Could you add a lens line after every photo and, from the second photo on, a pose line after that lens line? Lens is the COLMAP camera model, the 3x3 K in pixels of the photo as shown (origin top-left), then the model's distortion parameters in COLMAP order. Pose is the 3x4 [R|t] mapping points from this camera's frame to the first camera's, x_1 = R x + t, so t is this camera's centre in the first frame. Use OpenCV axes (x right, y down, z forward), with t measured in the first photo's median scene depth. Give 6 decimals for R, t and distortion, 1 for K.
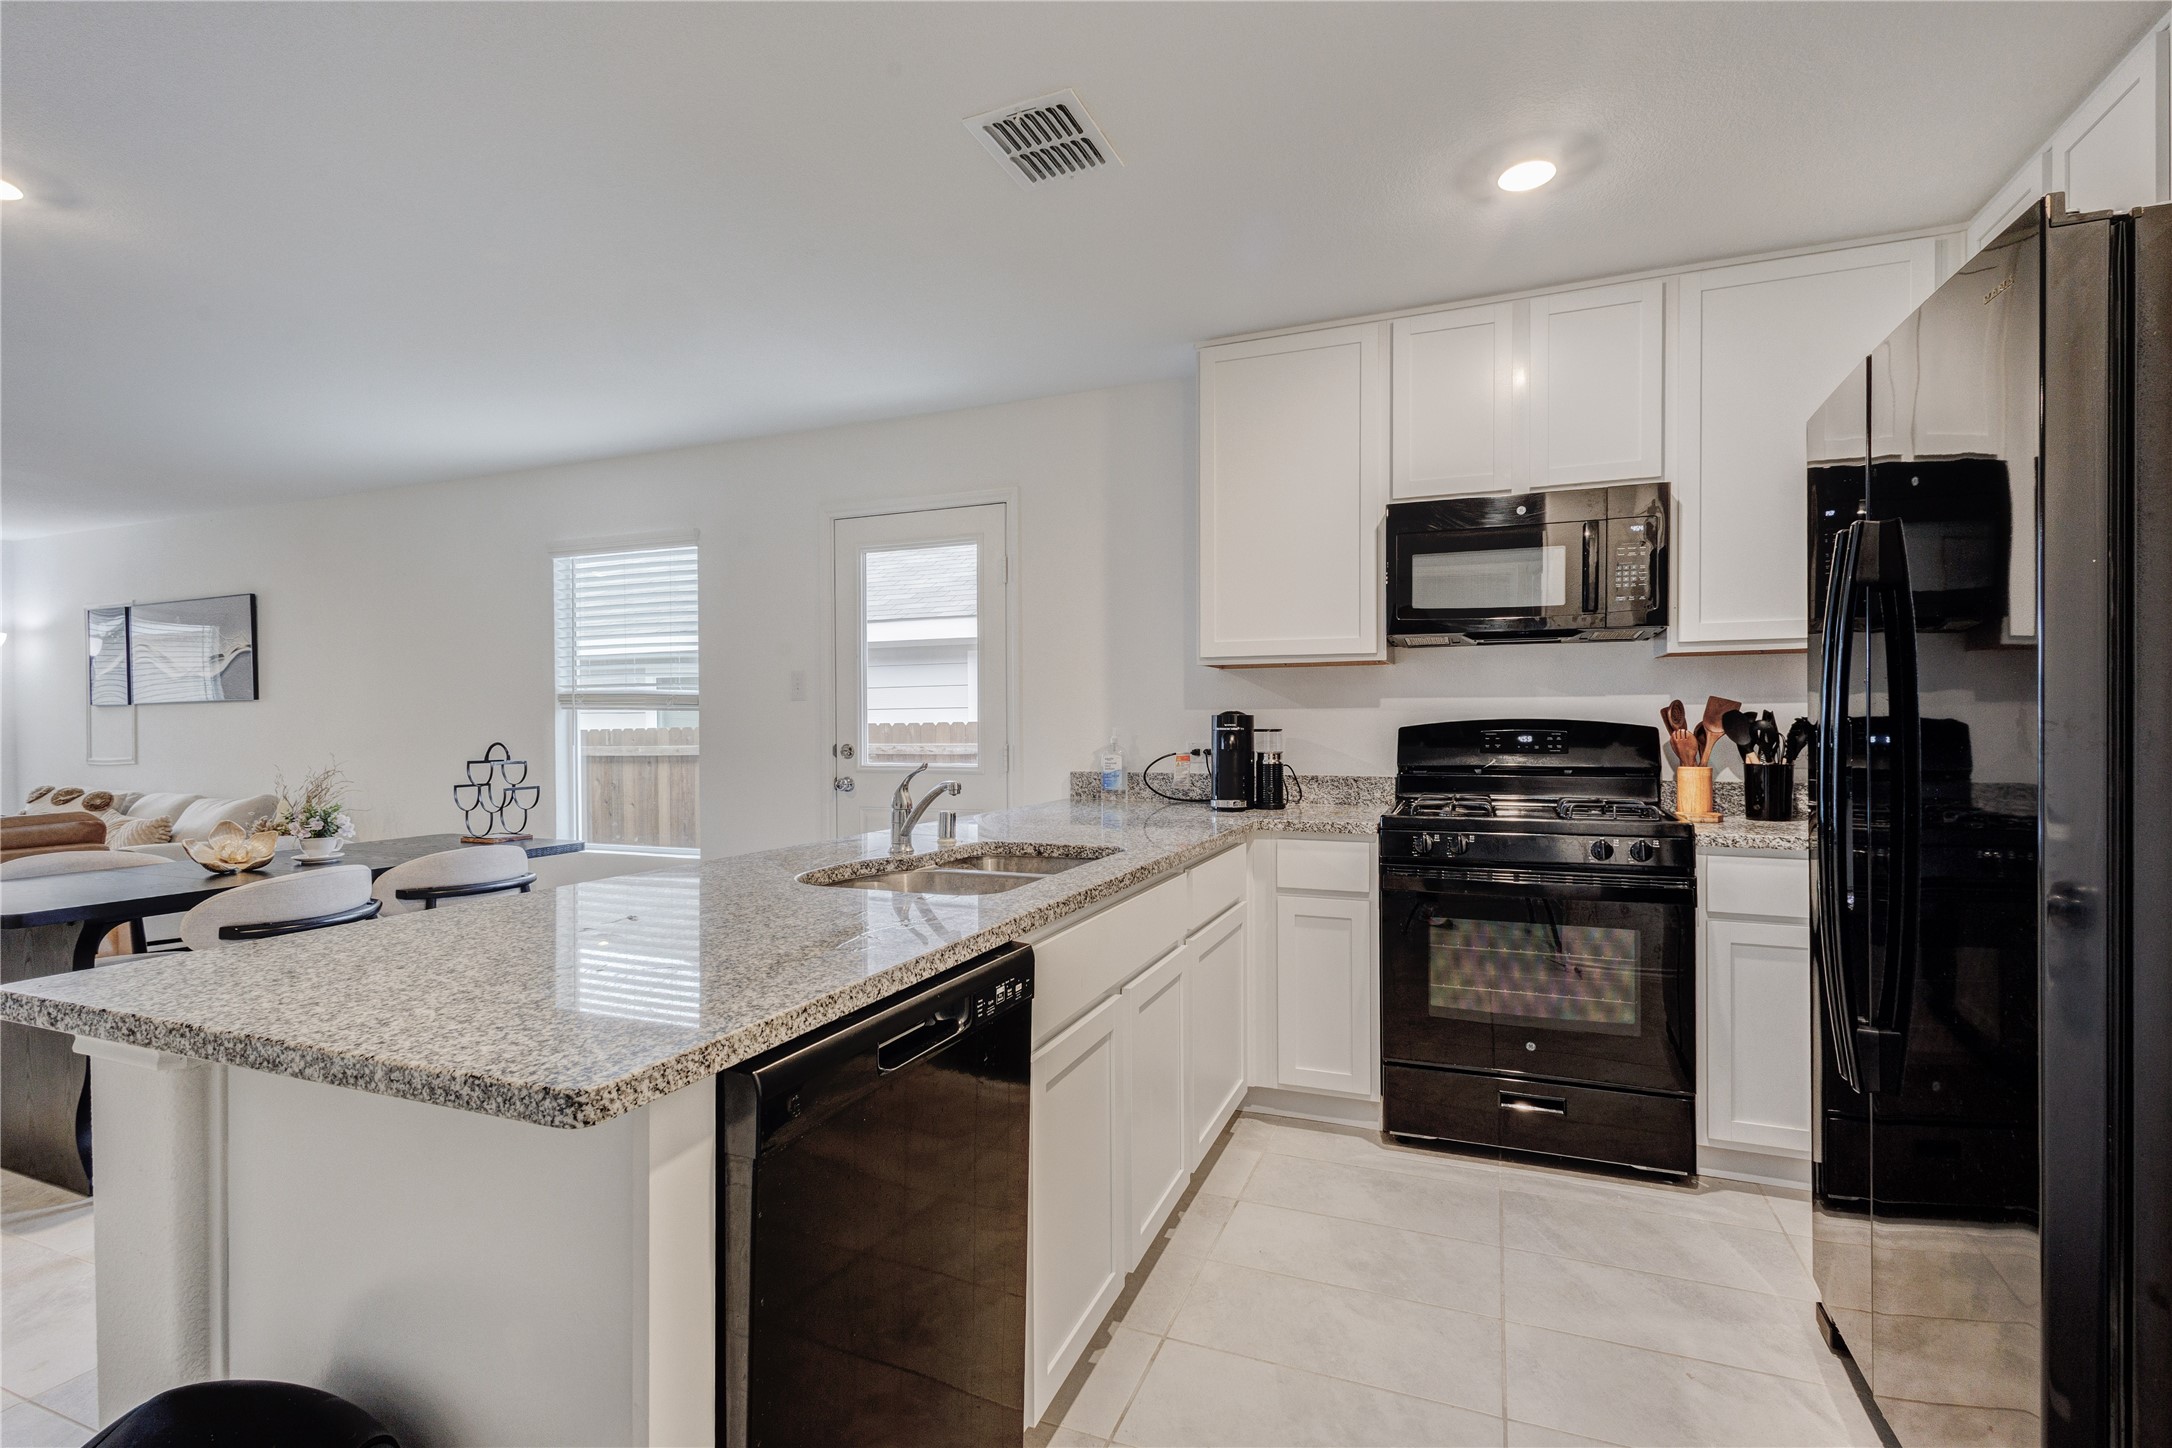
lens RADIAL K [[998.8, 0, 1084.2], [0, 998.8, 725.2], [0, 0, 1]] dist [0.008673, -0.000673]
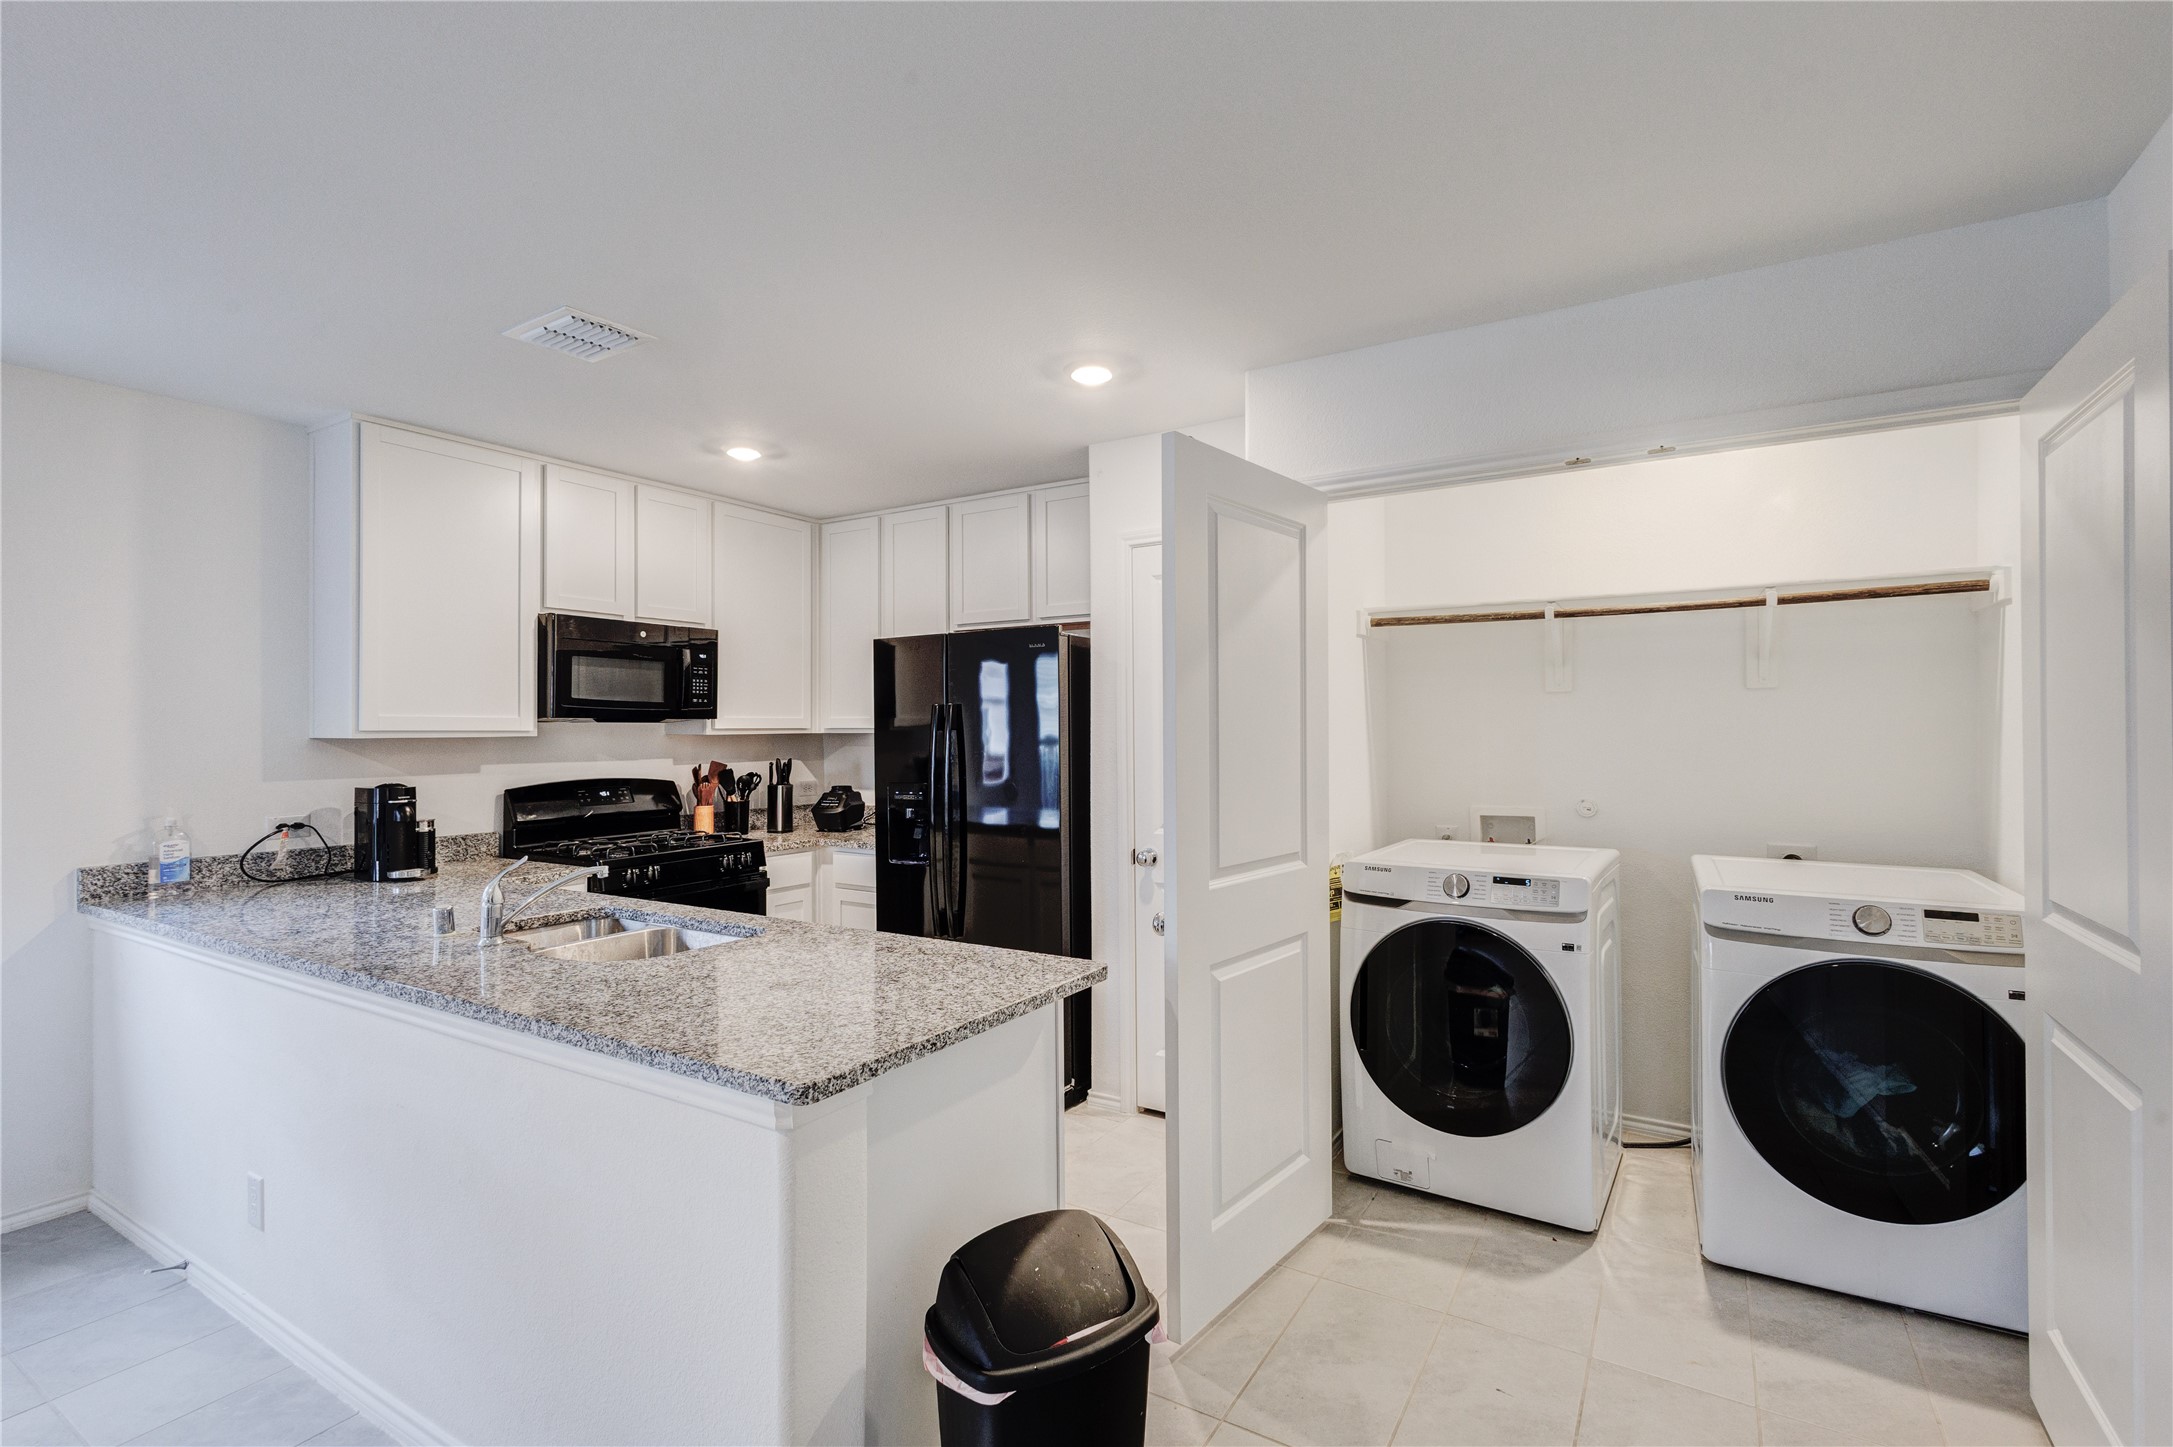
lens RADIAL K [[999.2, 0, 1084.7], [0, 999.2, 724.7], [0, 0, 1]] dist [0.008673, -0.000673]
pose [[0.163083, 0.005152, 0.986599, -0.771972], [0.004378, 0.999973, -0.005945, -0.066925], [-0.986603, 0.005289, 0.163056, 0.135811]]
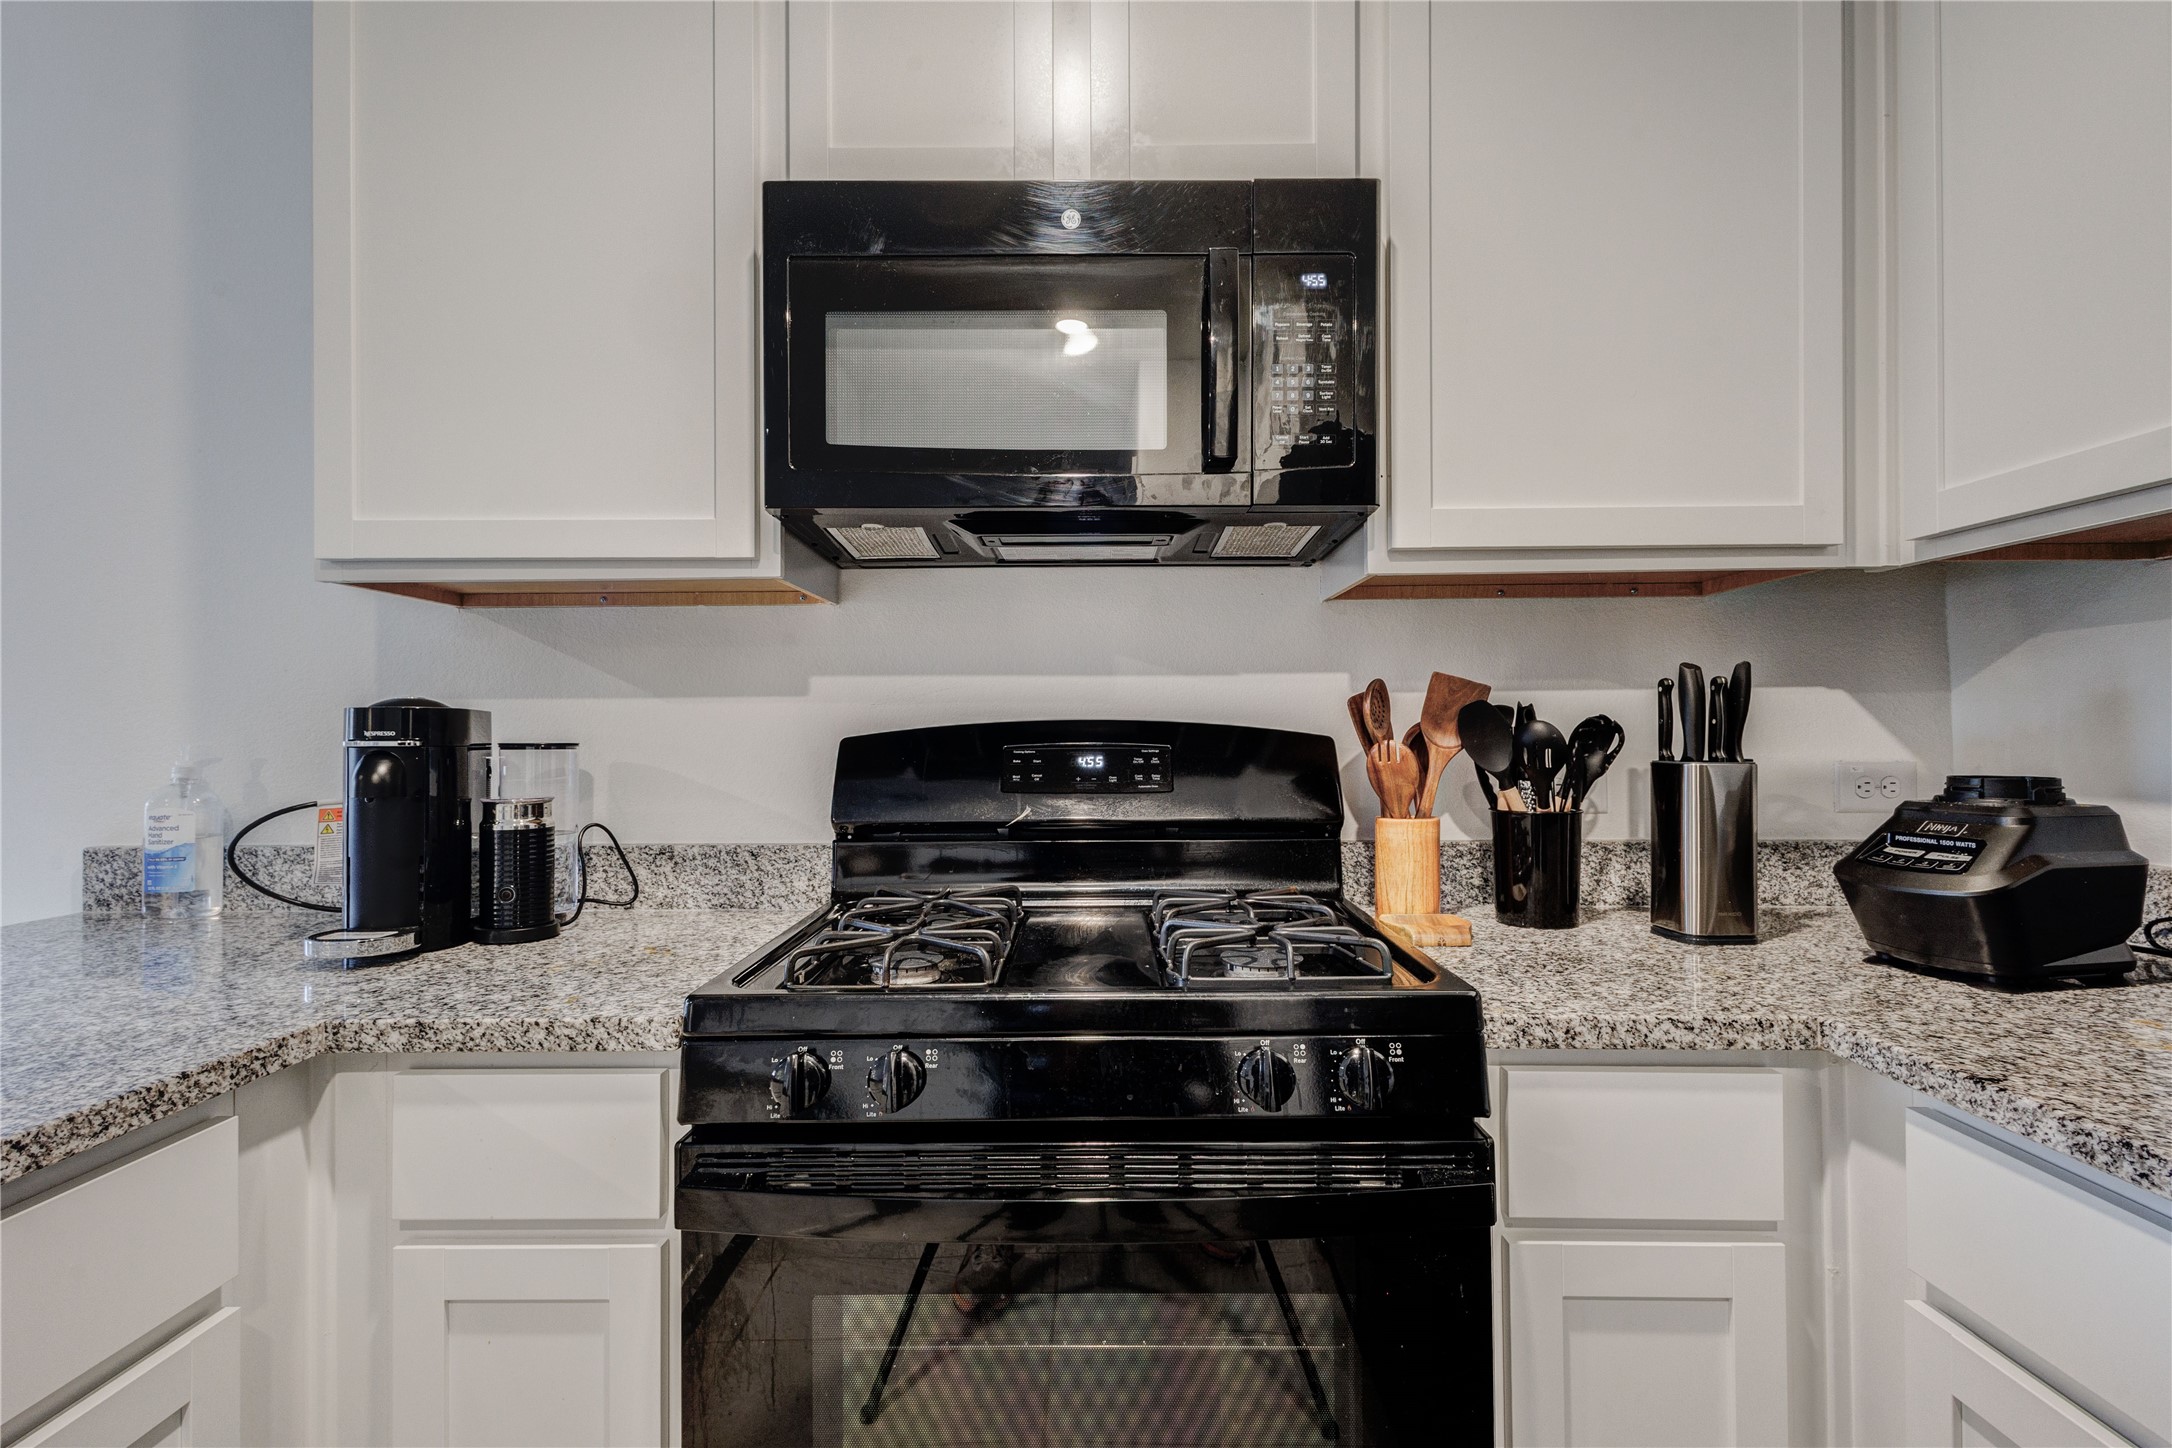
lens RADIAL K [[1019.3, 0, 1092.6], [0, 1019.3, 725.9], [0, 0, 1]] dist [0.013183, -0.004323]
pose [[0.928675, 0.001222, 0.370893, 0.257228], [0.002516, 0.999951, -0.009596, 0.001449], [-0.370887, 0.009845, 0.928626, 0.540351]]
